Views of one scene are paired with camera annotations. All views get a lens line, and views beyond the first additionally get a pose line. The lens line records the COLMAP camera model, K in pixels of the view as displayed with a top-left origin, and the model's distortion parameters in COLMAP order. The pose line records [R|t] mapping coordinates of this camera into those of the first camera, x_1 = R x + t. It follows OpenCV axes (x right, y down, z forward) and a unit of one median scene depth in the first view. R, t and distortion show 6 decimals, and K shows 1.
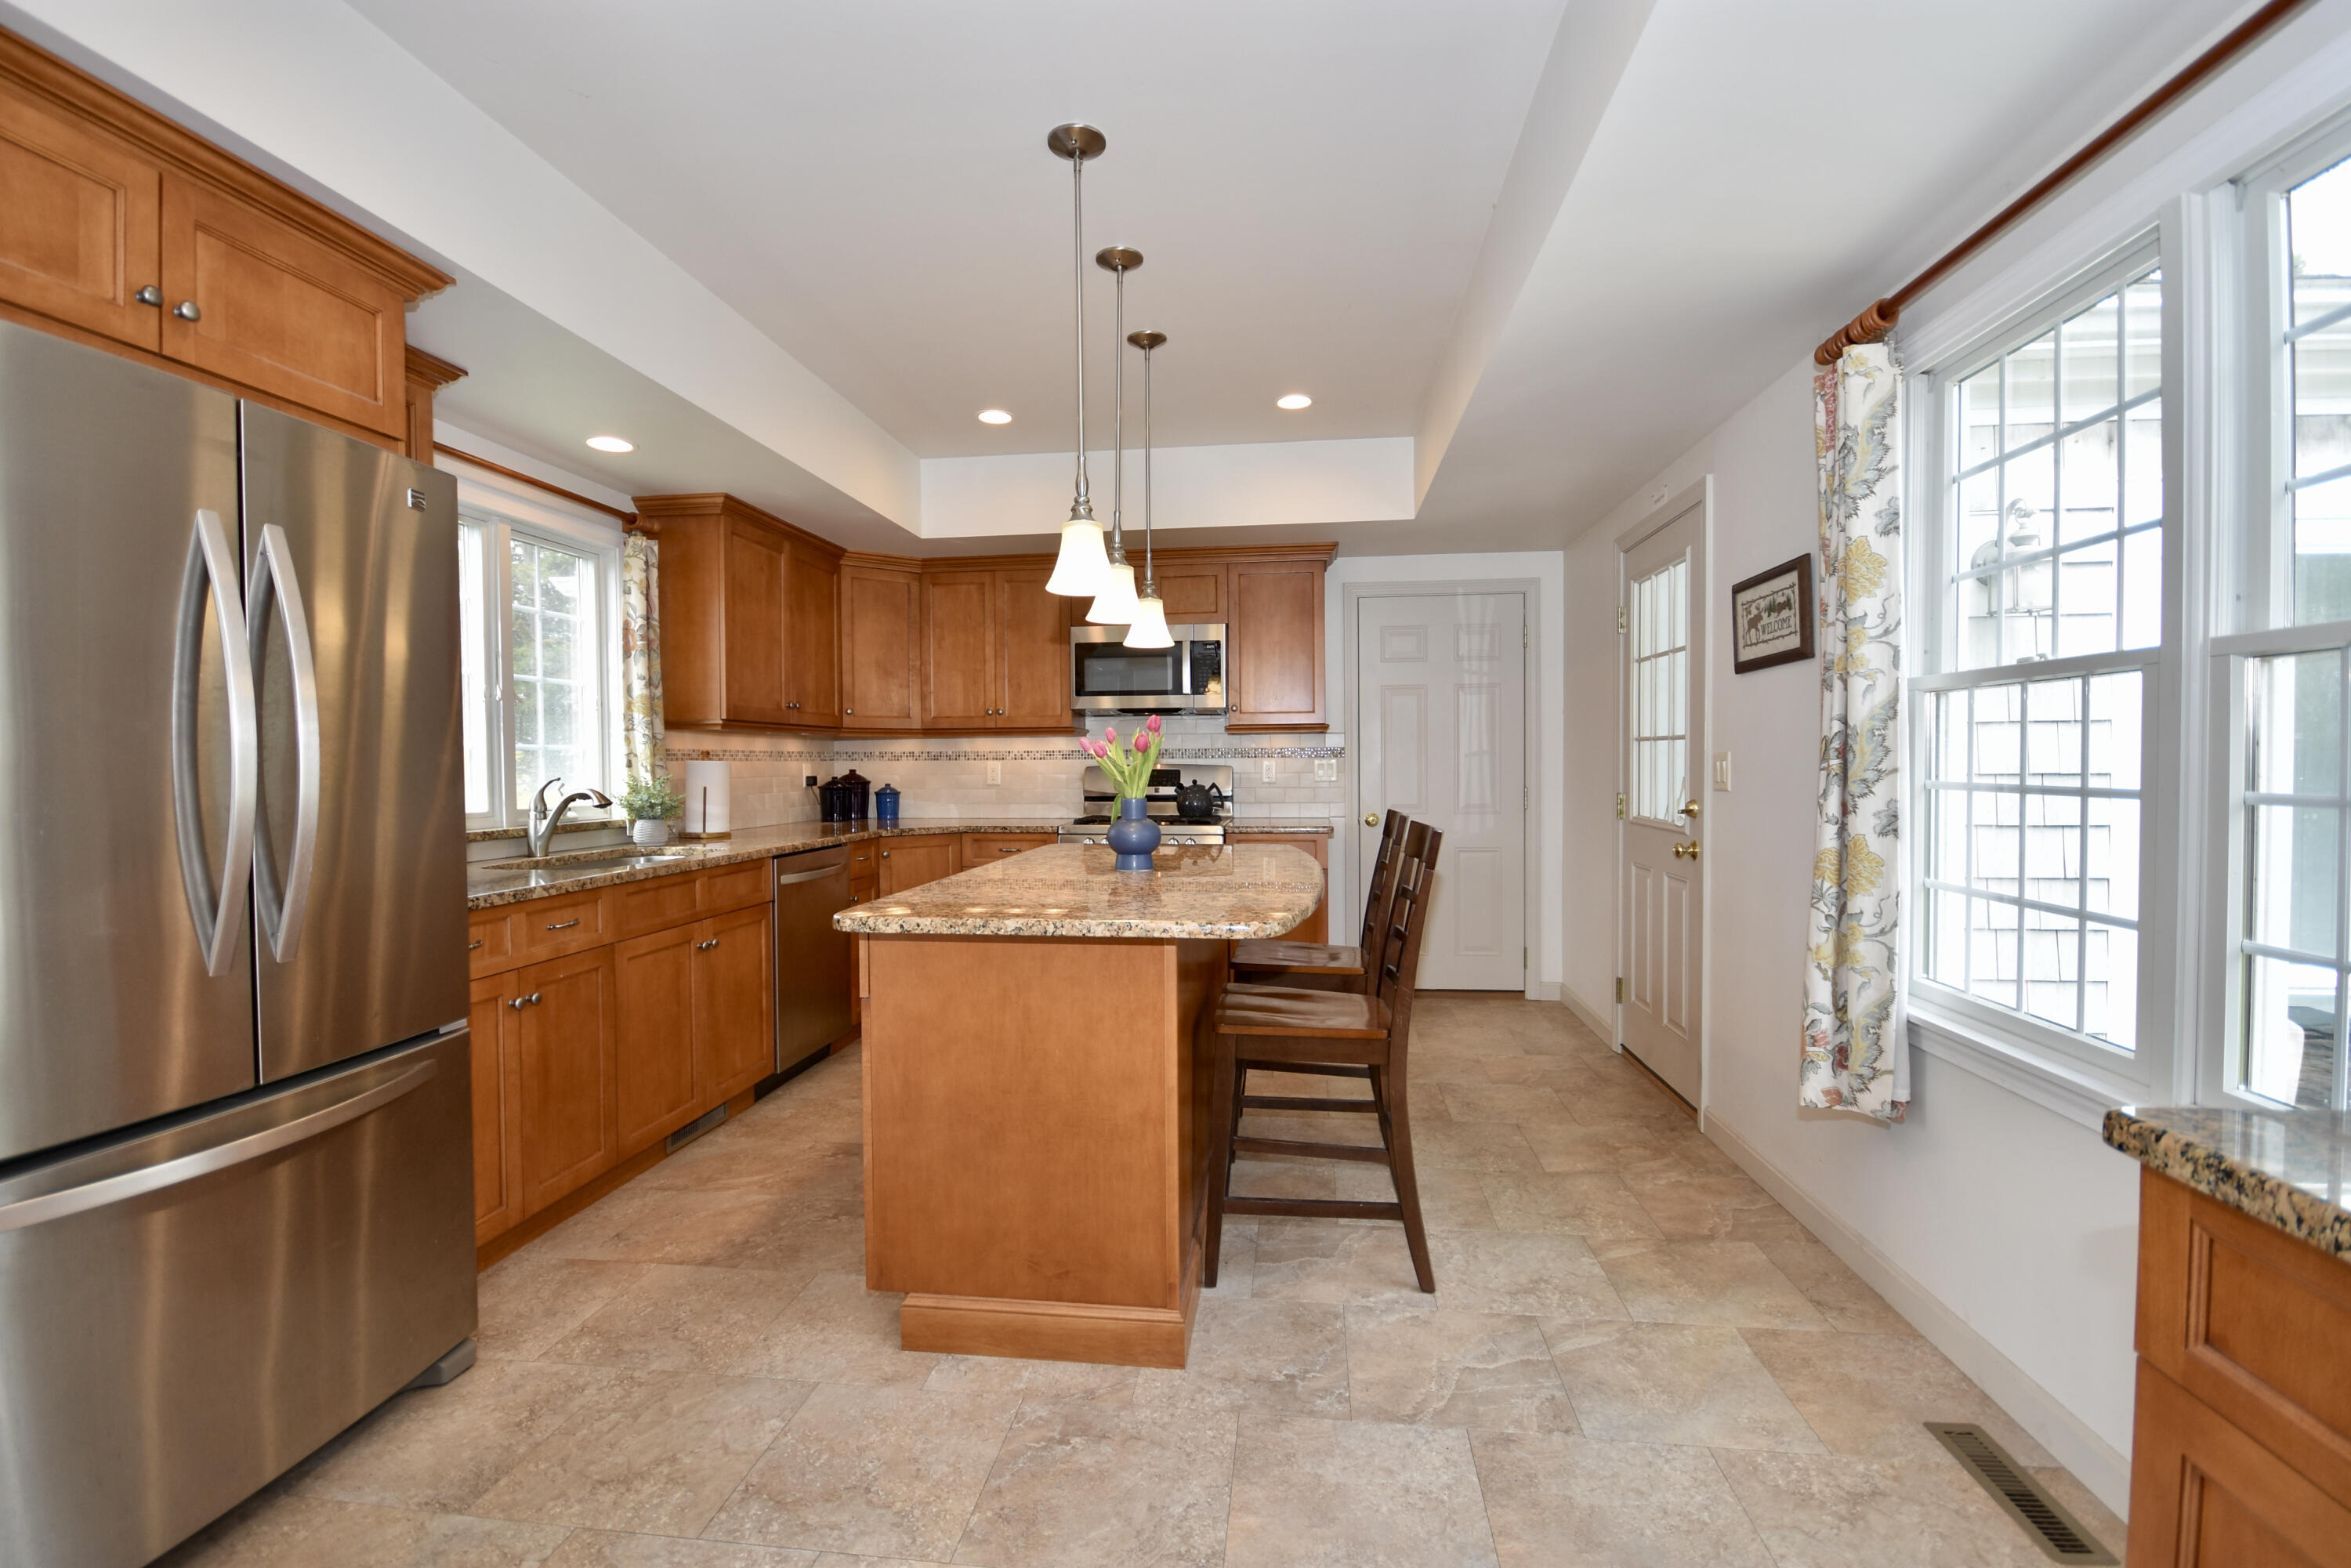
lens RADIAL K [[1009.7, 0, 1175.5], [0, 1009.7, 784.0], [0, 0, 1]] dist [0.000397, -0.000021]
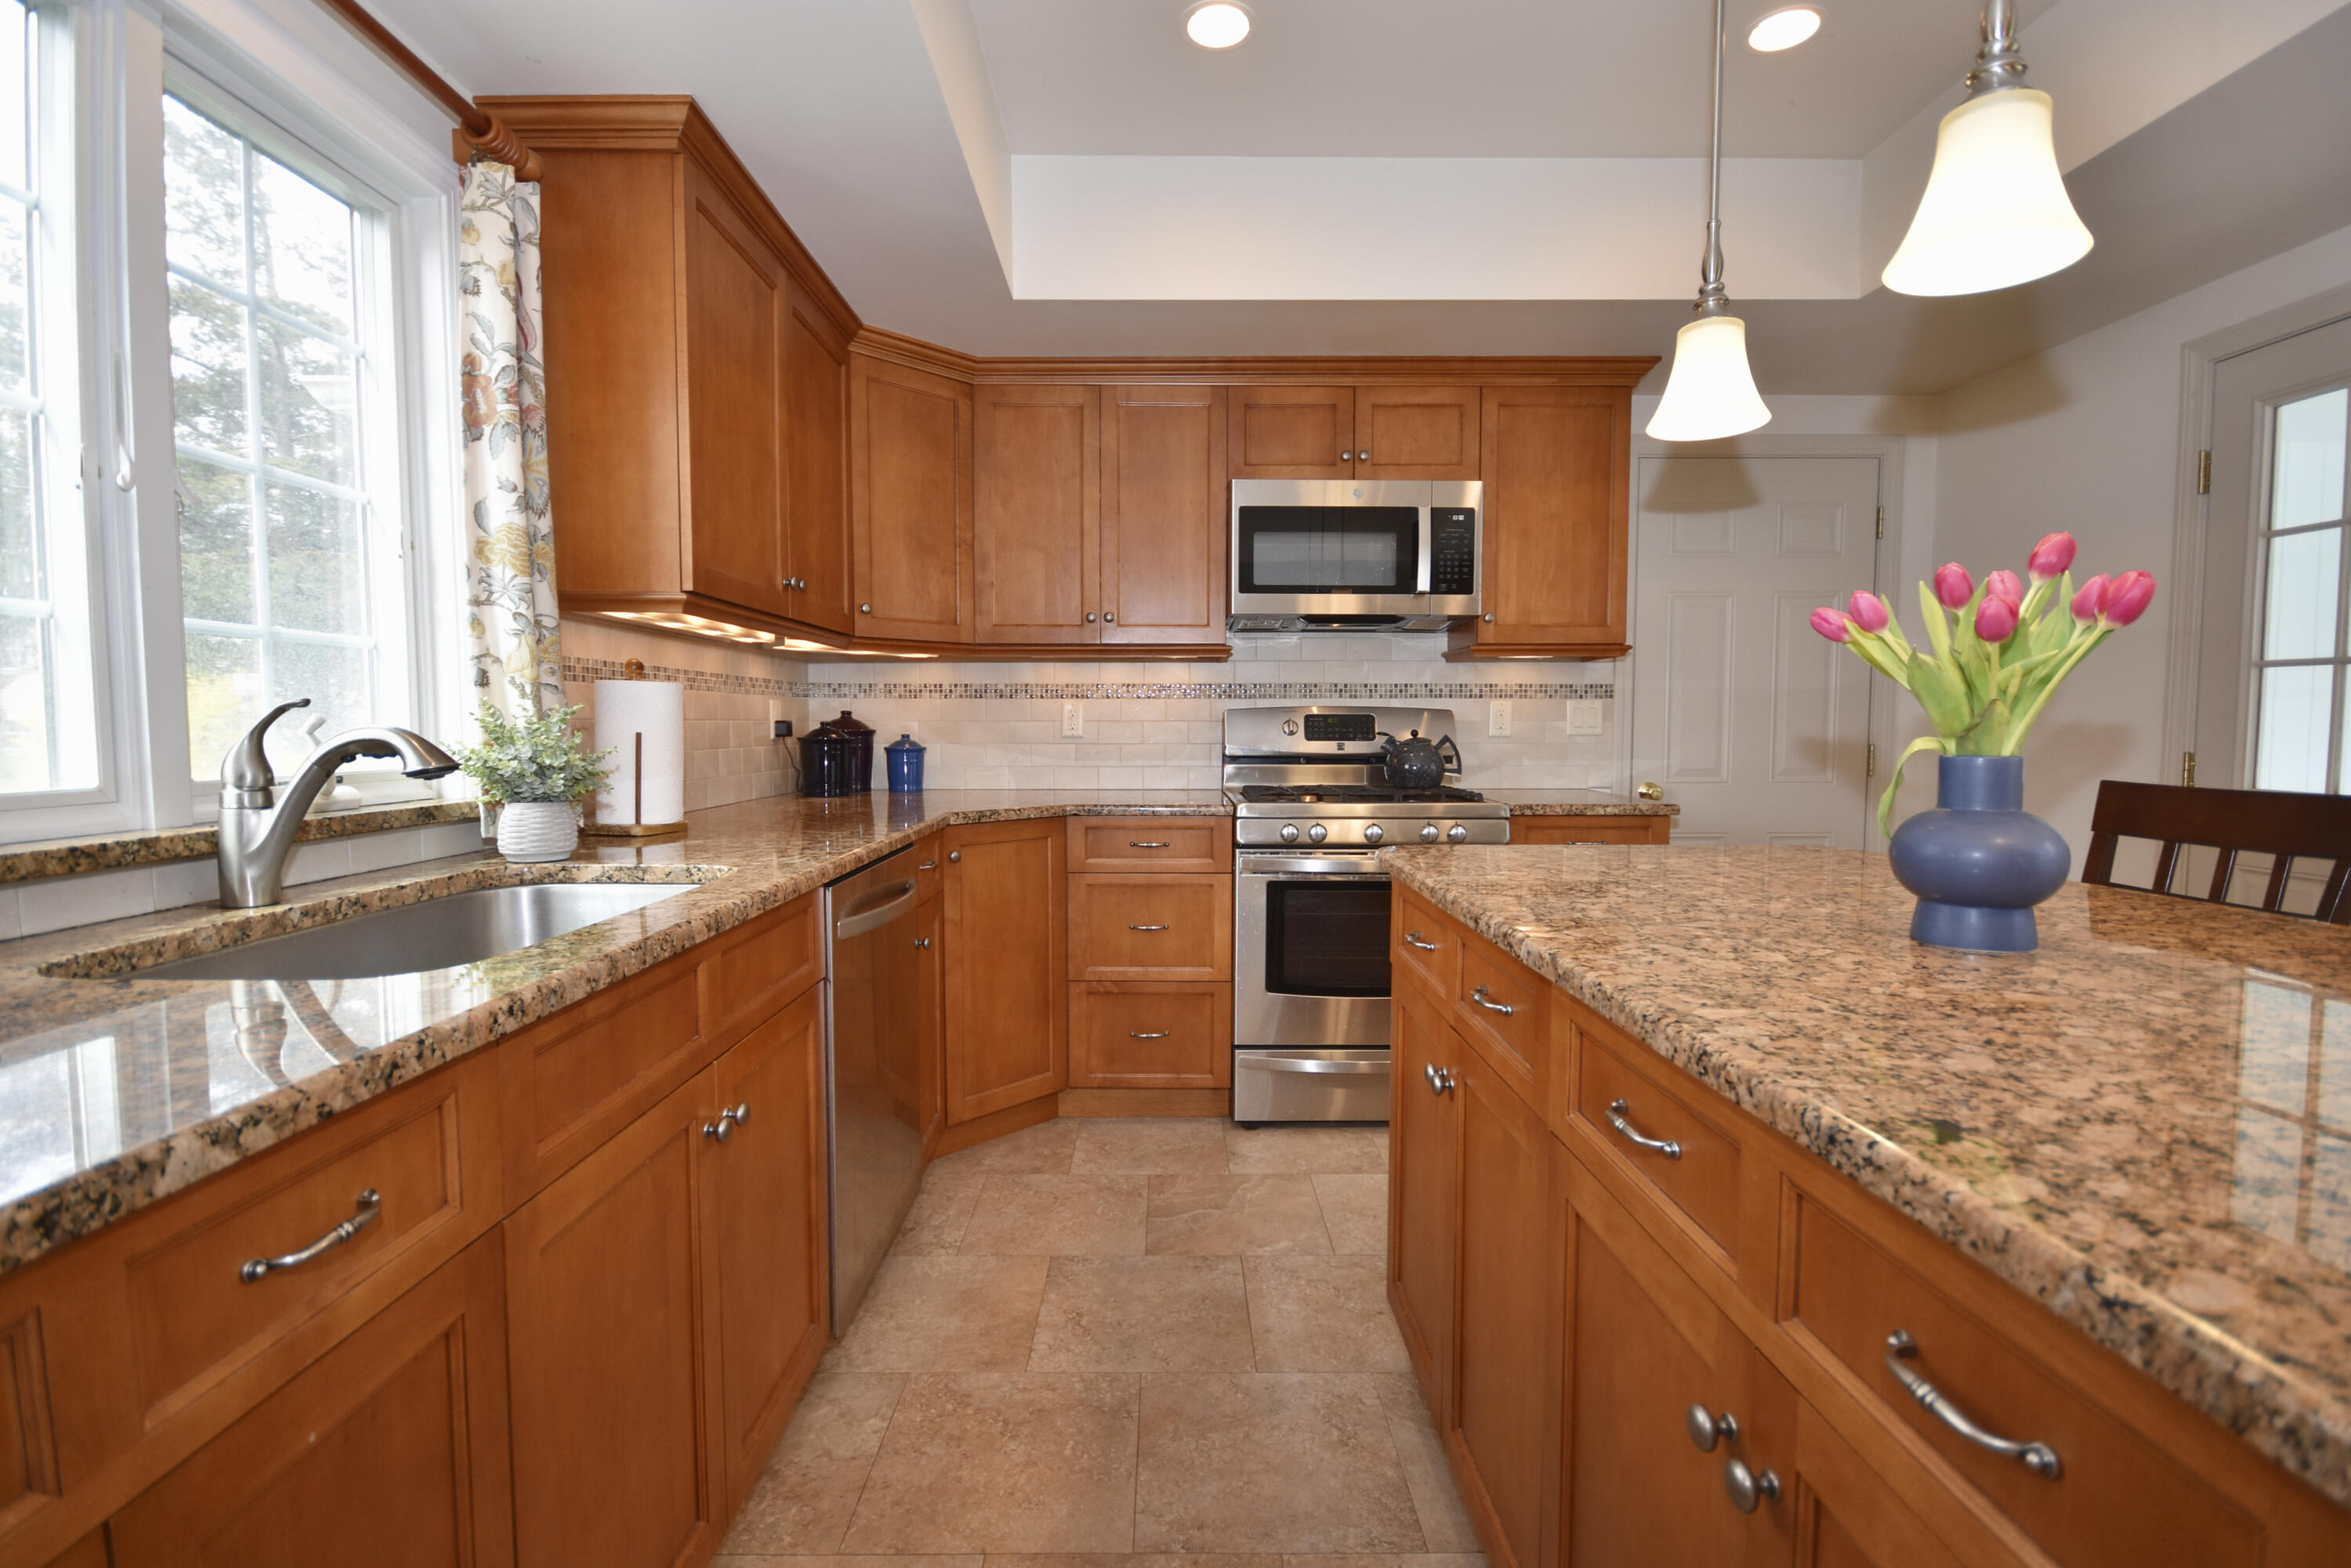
lens RADIAL K [[1041.4, 0, 1175.5], [0, 1041.4, 784.0], [0, 0, 1]] dist [0.001796, -0.000076]
pose [[0.991477, 0.000317, 0.130284, -0.291975], [-0.005131, 0.999316, 0.036616, 0.008501], [-0.130183, -0.036972, 0.990800, 0.491940]]
